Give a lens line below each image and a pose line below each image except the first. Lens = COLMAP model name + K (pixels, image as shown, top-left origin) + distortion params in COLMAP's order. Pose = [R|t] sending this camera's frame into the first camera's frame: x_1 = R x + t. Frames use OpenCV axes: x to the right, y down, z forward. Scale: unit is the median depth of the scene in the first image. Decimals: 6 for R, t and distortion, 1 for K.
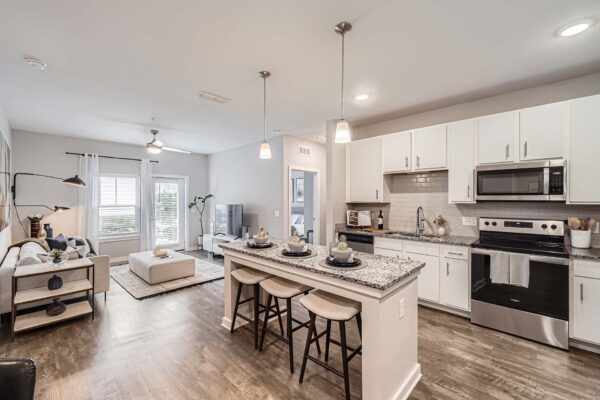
lens RADIAL K [[253.4, 0, 300.9], [0, 253.4, 201.1], [0, 0, 1]] dist [0.009344, -0.000904]
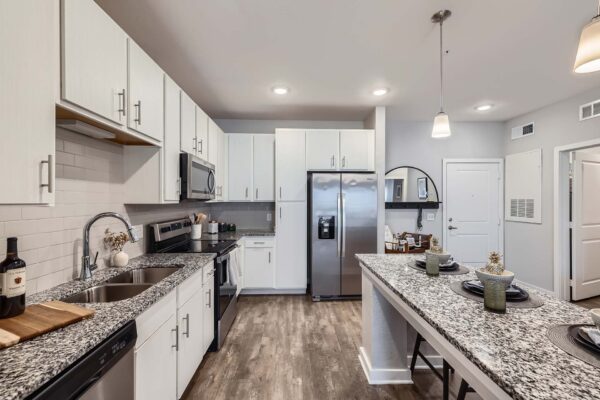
lens RADIAL K [[253.4, 0, 299.5], [0, 253.4, 202.7], [0, 0, 1]] dist [0.009344, -0.000904]
pose [[-0.725109, -0.006077, 0.688607, -0.043049], [0.004188, 0.999904, 0.013234, -0.000658], [-0.688621, 0.012480, -0.725014, 0.842695]]
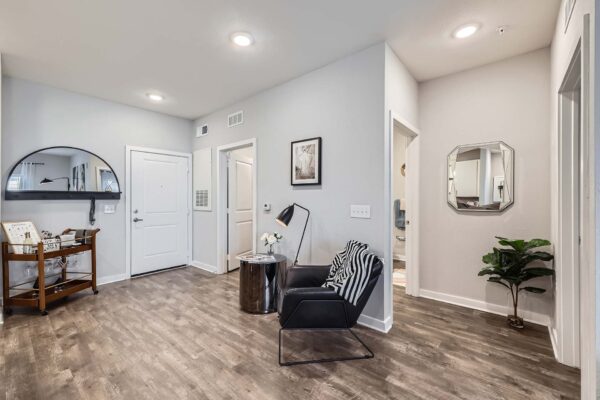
lens RADIAL K [[253.4, 0, 302.3], [0, 253.4, 198.1], [0, 0, 1]] dist [0.009344, -0.000904]
pose [[-0.997352, 0.001057, -0.072720, -0.300145], [0.001072, 0.999999, -0.000174, 0.030504], [0.072720, -0.000251, -0.997352, 0.701220]]
